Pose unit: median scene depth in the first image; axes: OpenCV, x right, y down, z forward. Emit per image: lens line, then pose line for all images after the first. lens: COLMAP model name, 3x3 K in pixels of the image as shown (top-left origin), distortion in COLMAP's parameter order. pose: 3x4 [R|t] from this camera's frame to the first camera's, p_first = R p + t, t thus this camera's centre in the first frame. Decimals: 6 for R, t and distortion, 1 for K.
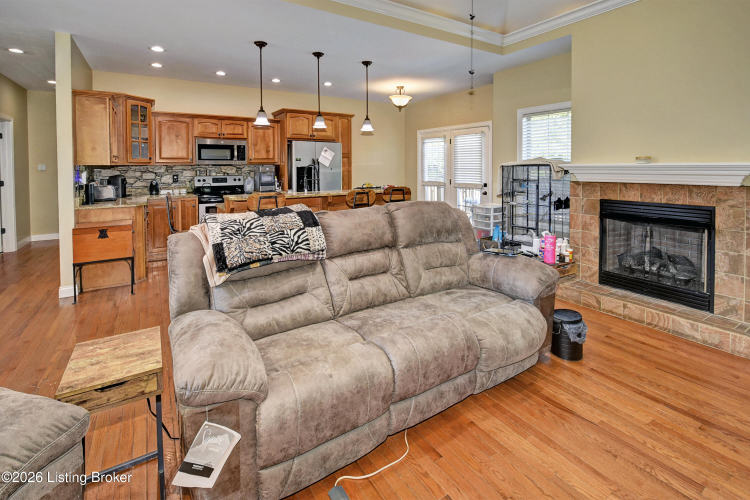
lens RADIAL K [[340.8, 0, 379.0], [0, 340.8, 172.4], [0, 0, 1]] dist [0.000284, -0.001750]
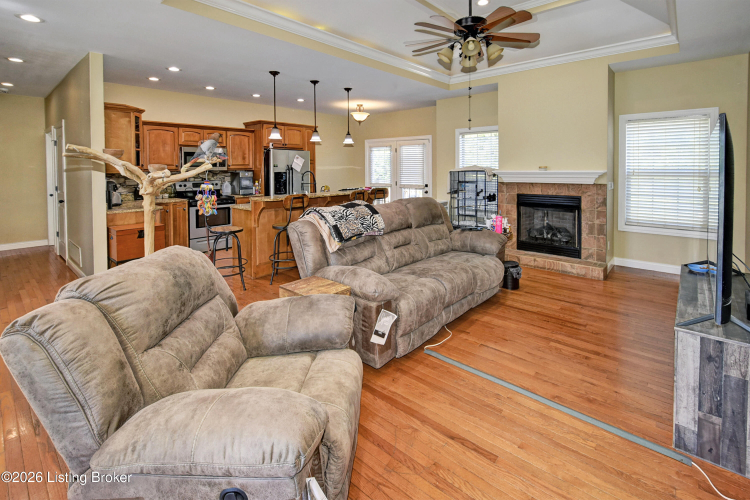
lens RADIAL K [[330.2, 0, 379.9], [0, 330.2, 174.5], [0, 0, 1]] dist [0.000197, 0.001422]
pose [[0.965729, -0.007058, 0.259455, -0.330054], [0.007063, 0.999975, 0.000914, -0.013067], [-0.259455, 0.000950, 0.965755, -0.267054]]
